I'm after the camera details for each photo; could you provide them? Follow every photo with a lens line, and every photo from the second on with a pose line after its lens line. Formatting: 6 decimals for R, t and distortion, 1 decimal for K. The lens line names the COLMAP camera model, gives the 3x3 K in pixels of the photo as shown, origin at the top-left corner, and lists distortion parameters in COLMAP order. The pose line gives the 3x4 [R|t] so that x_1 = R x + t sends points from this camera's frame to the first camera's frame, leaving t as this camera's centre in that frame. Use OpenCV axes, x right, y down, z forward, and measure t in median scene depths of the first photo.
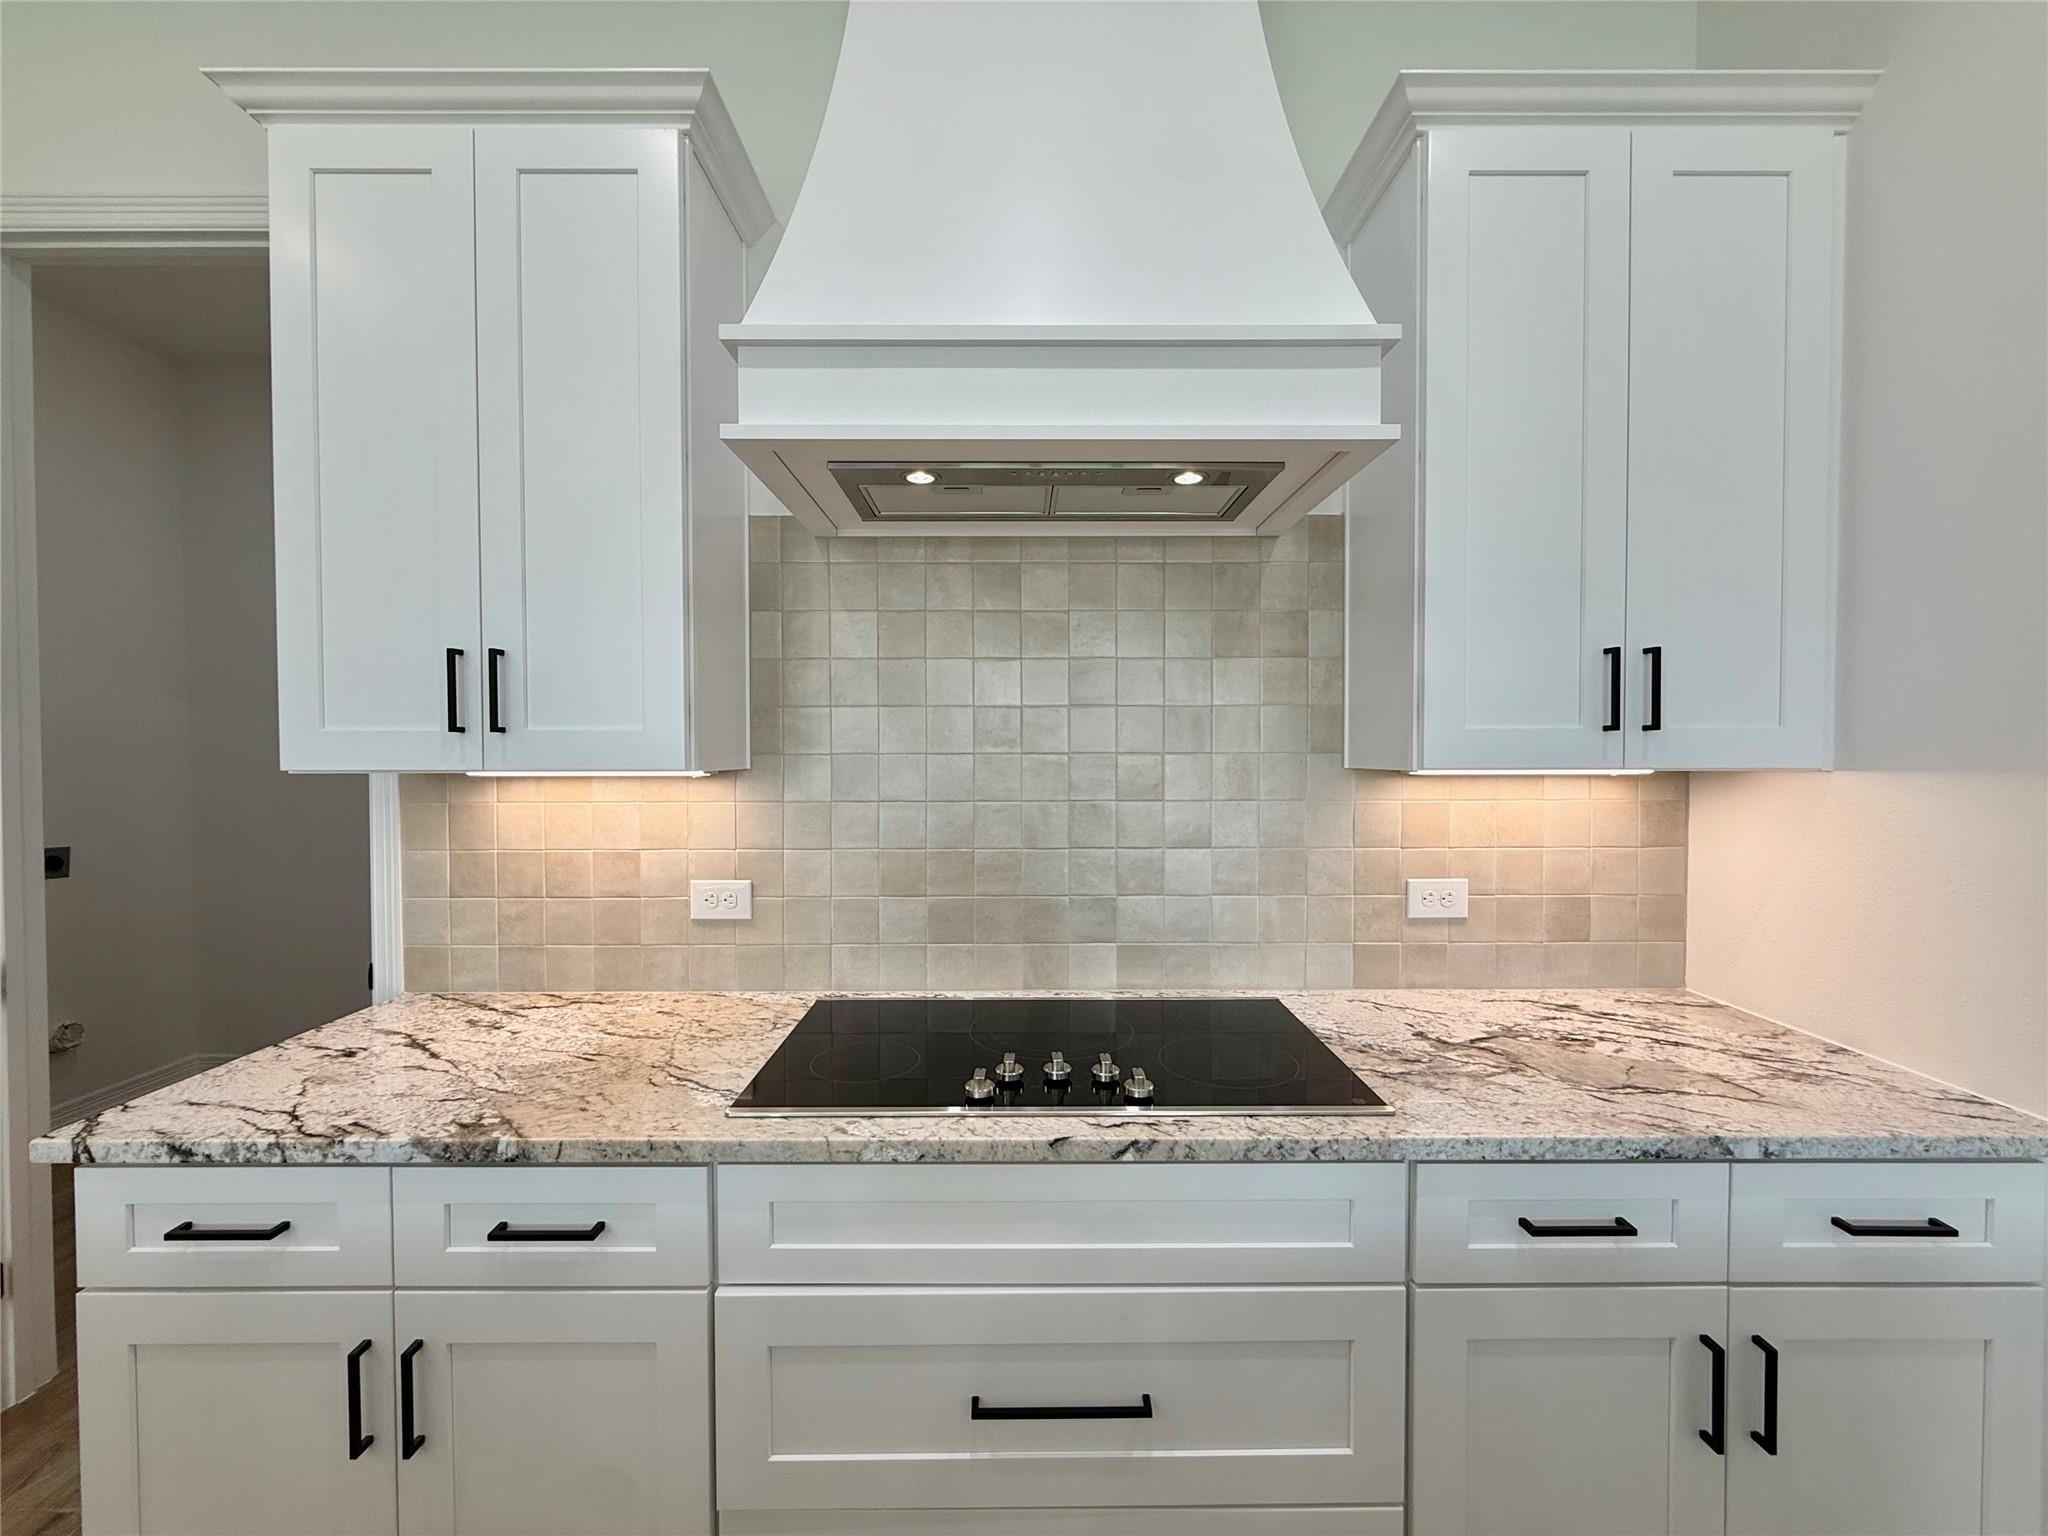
lens RADIAL K [[817.1, 0, 1022.3], [0, 817.1, 767.3], [0, 0, 1]] dist [-0.000218, -0.000077]
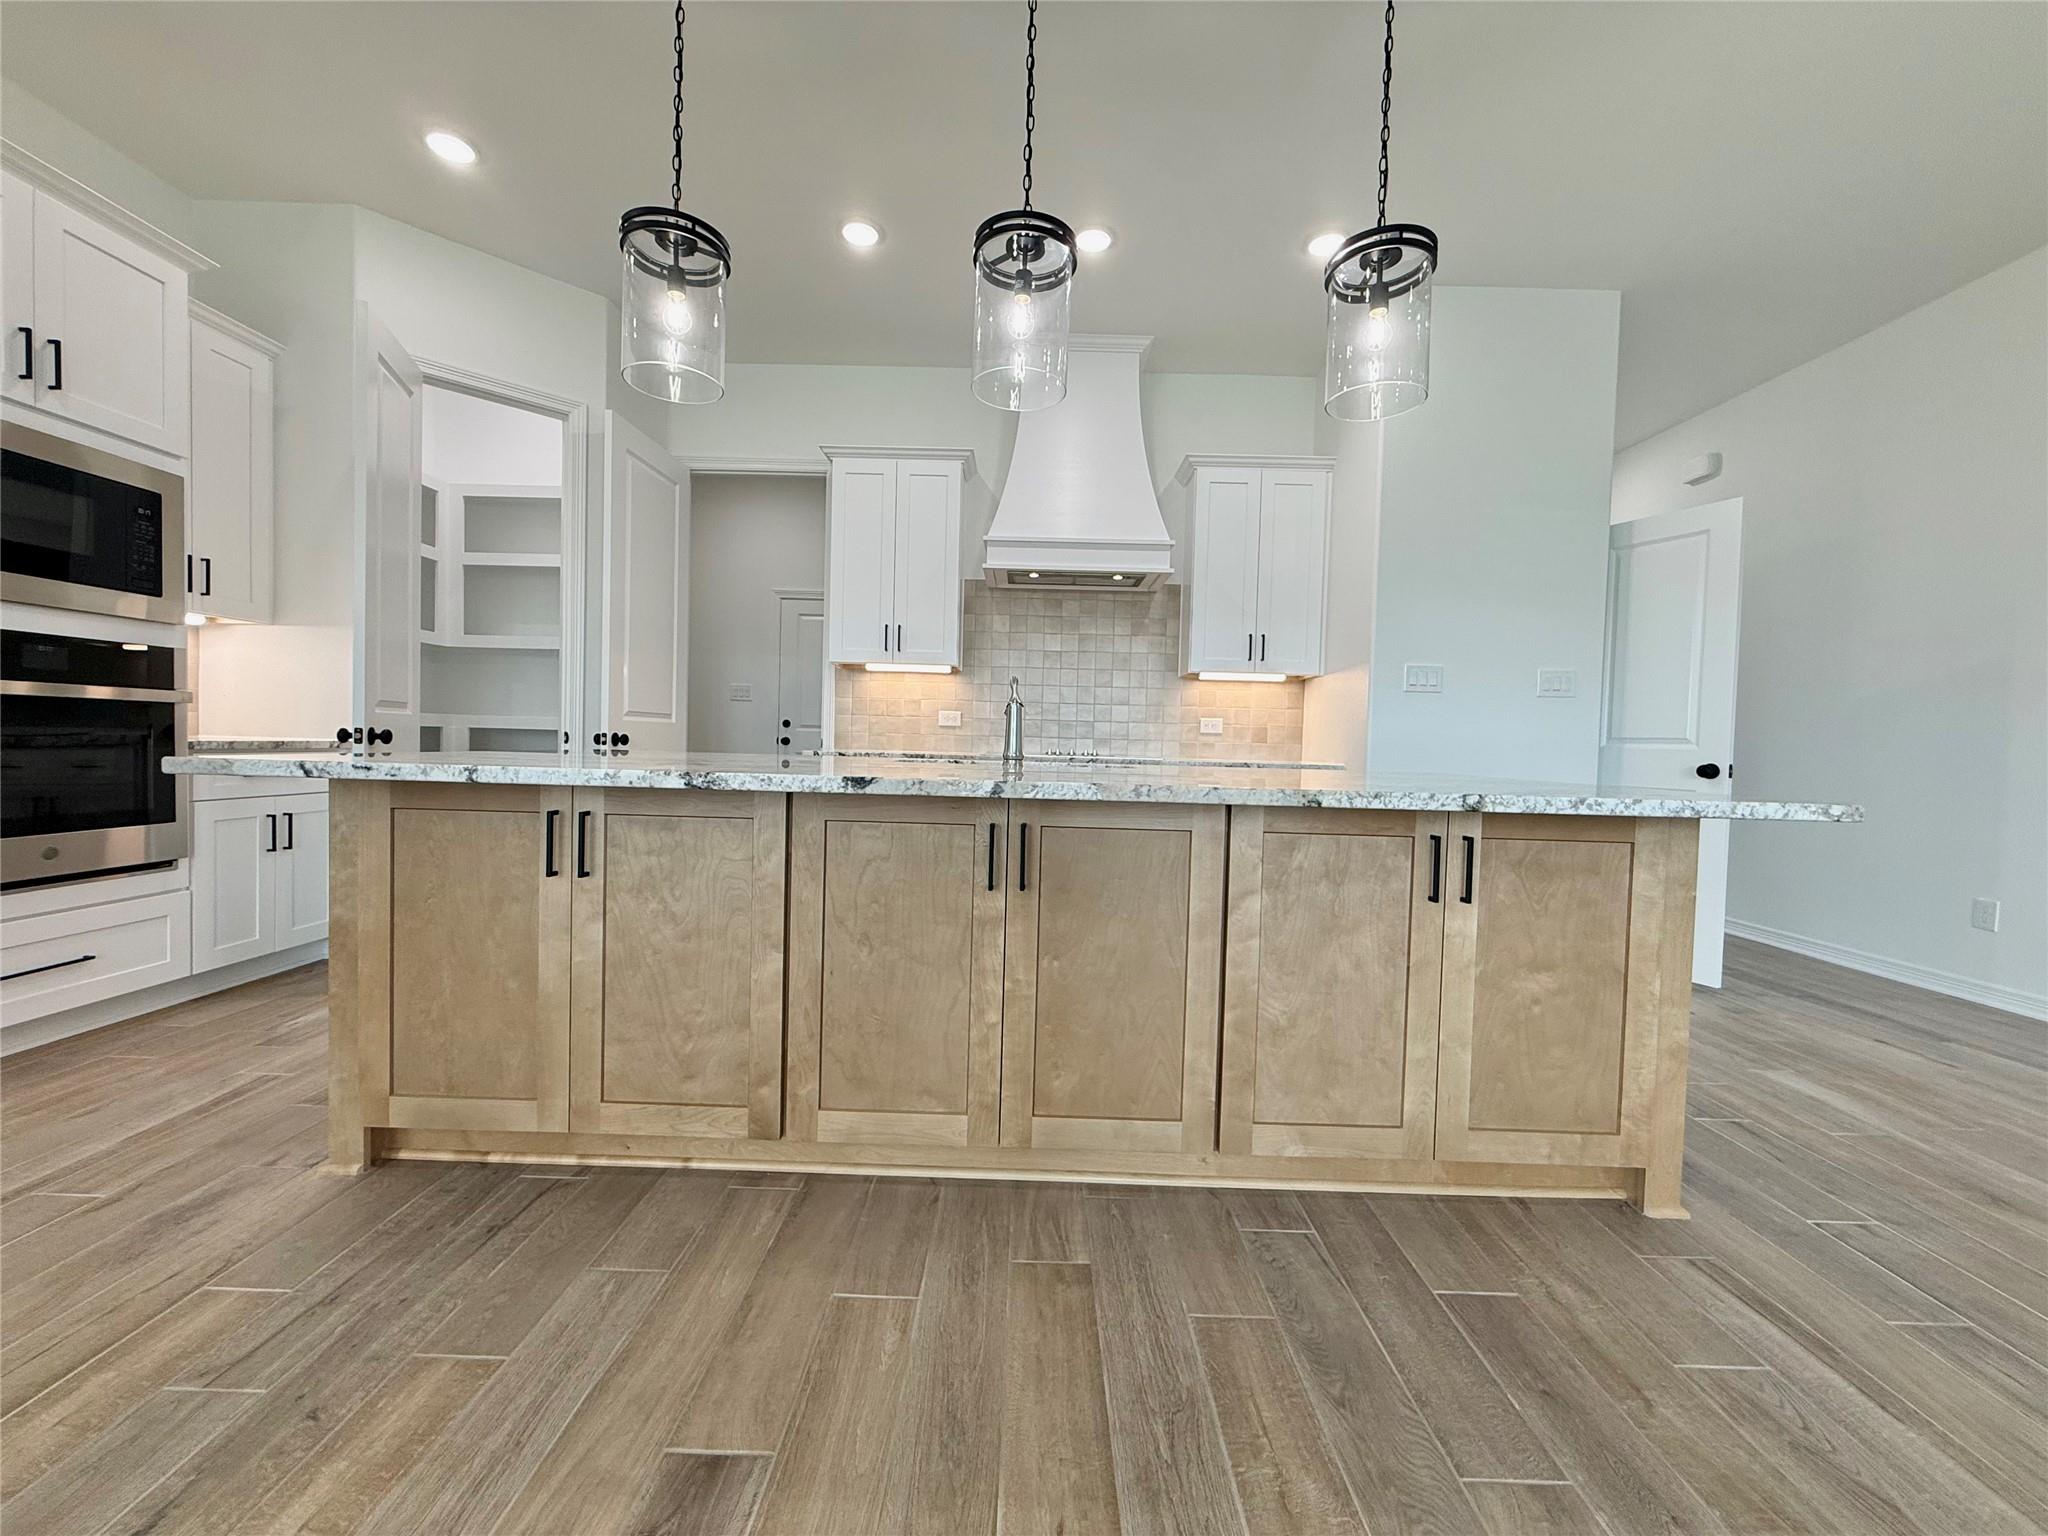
lens RADIAL K [[817.1, 0, 1022.3], [0, 817.1, 767.3], [0, 0, 1]] dist [-0.000218, -0.000077]
pose [[0.999515, 0.029287, -0.010621, -0.091144], [-0.029161, 0.999505, 0.011779, 0.287906], [0.010960, -0.011463, 0.999874, -1.755909]]
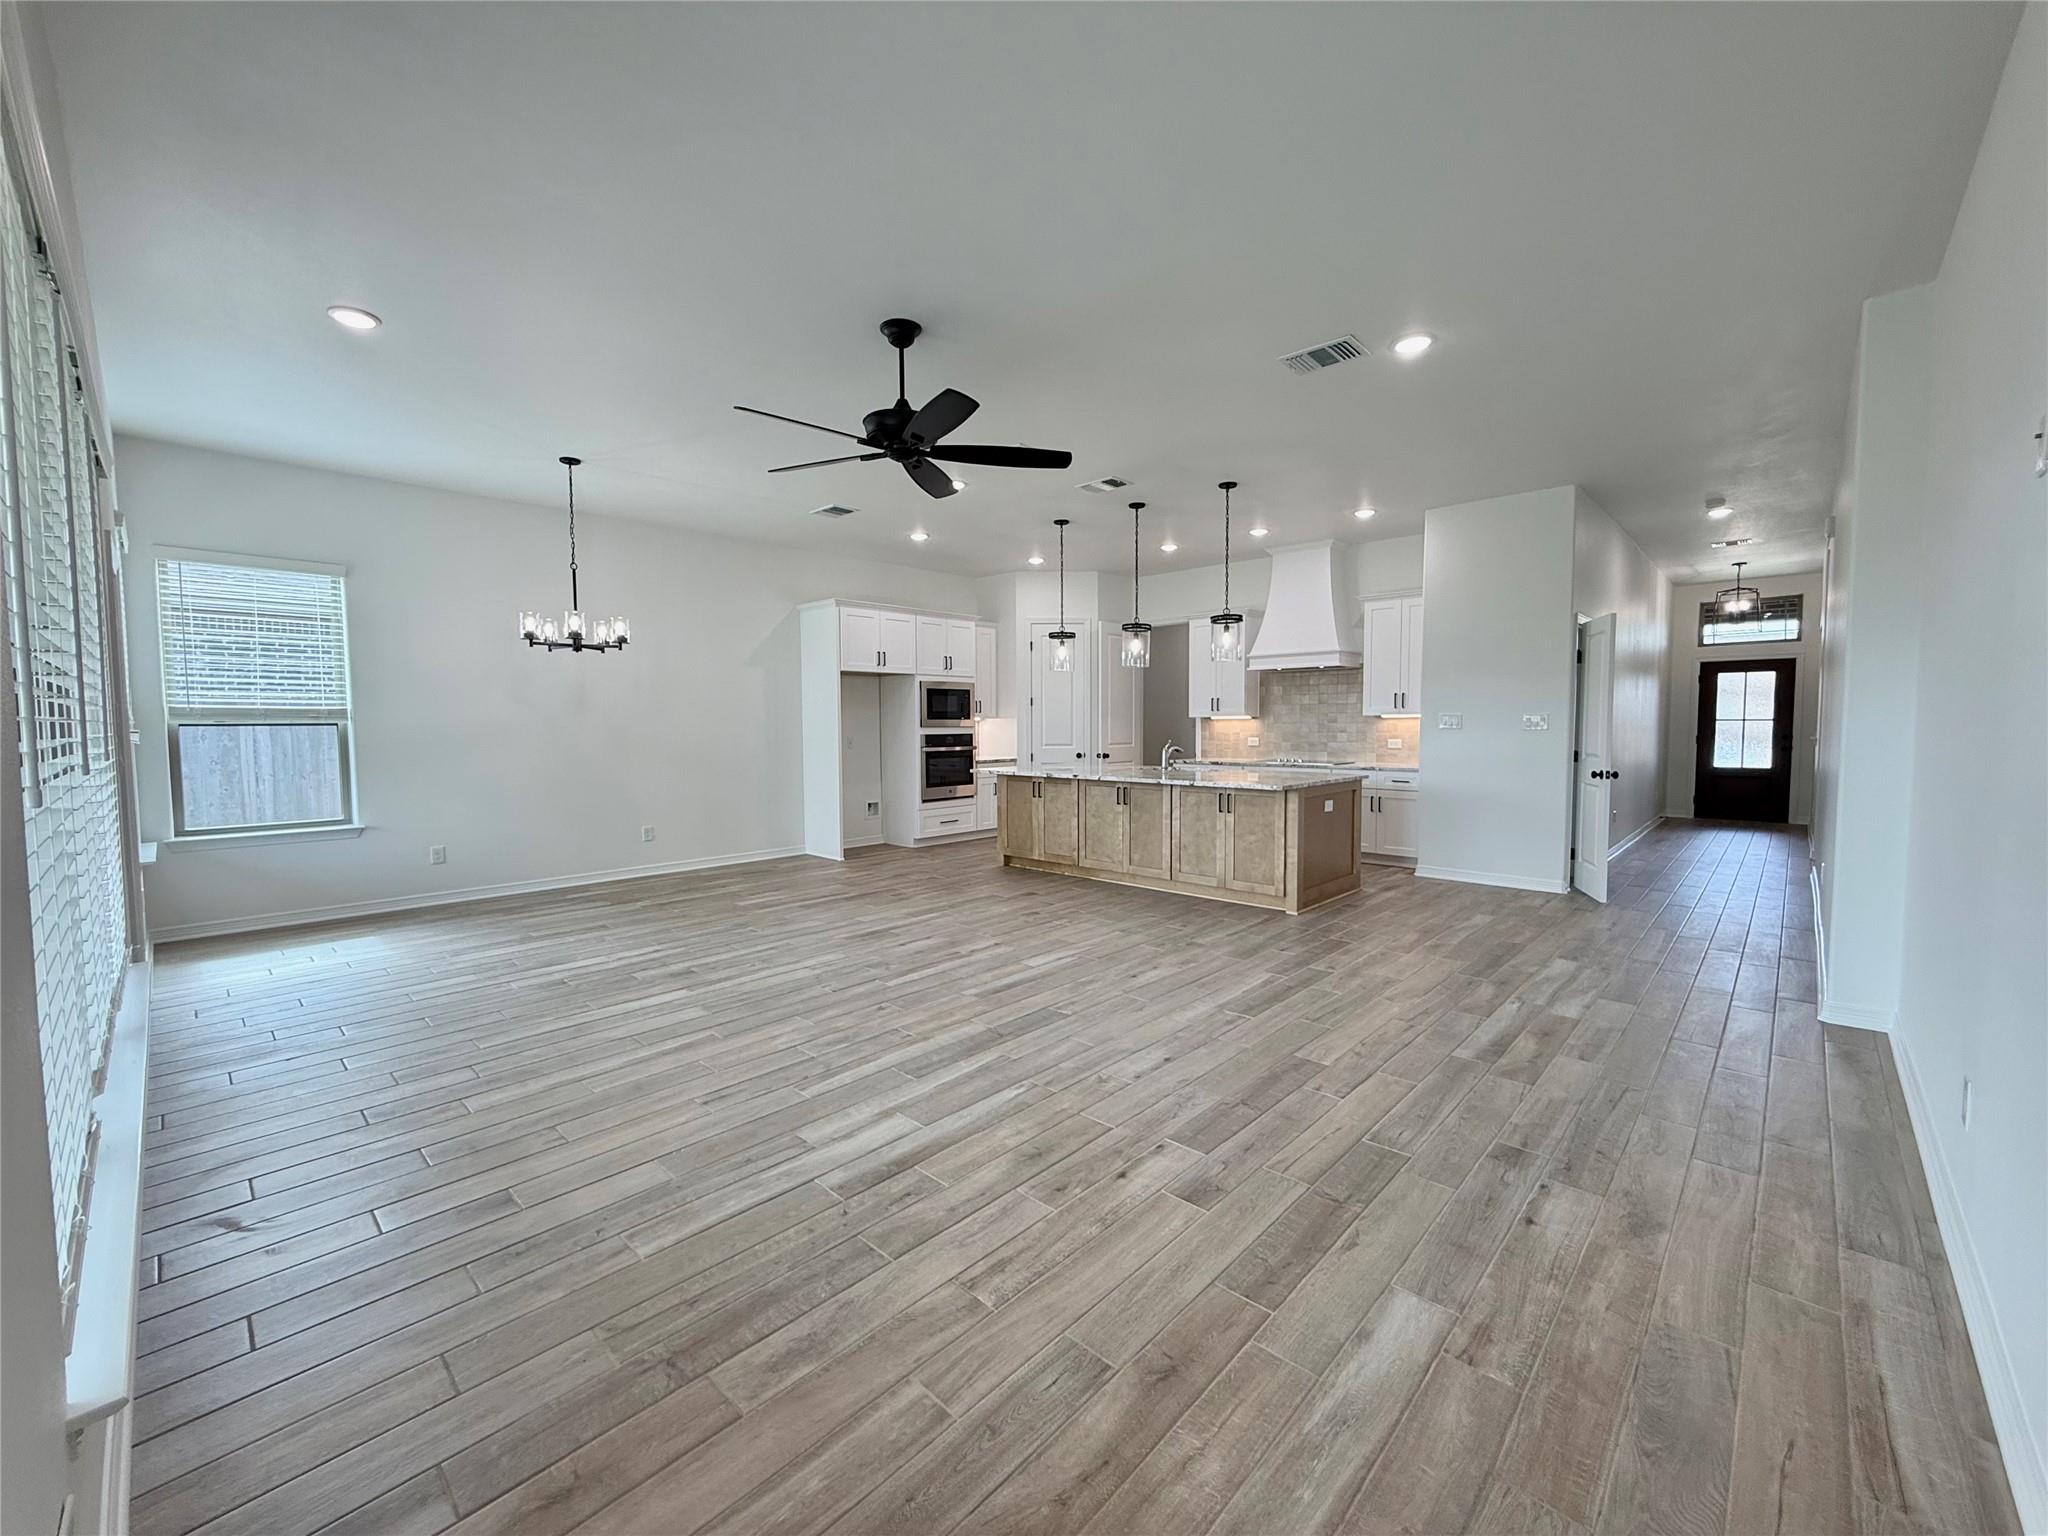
lens RADIAL K [[817.1, 0, 1022.3], [0, 817.1, 767.3], [0, 0, 1]] dist [-0.000218, -0.000077]
pose [[0.723594, 0.036192, -0.689276, 2.207126], [-0.008647, 0.999021, 0.043379, 0.111580], [0.690172, -0.025428, 0.723199, -3.872574]]
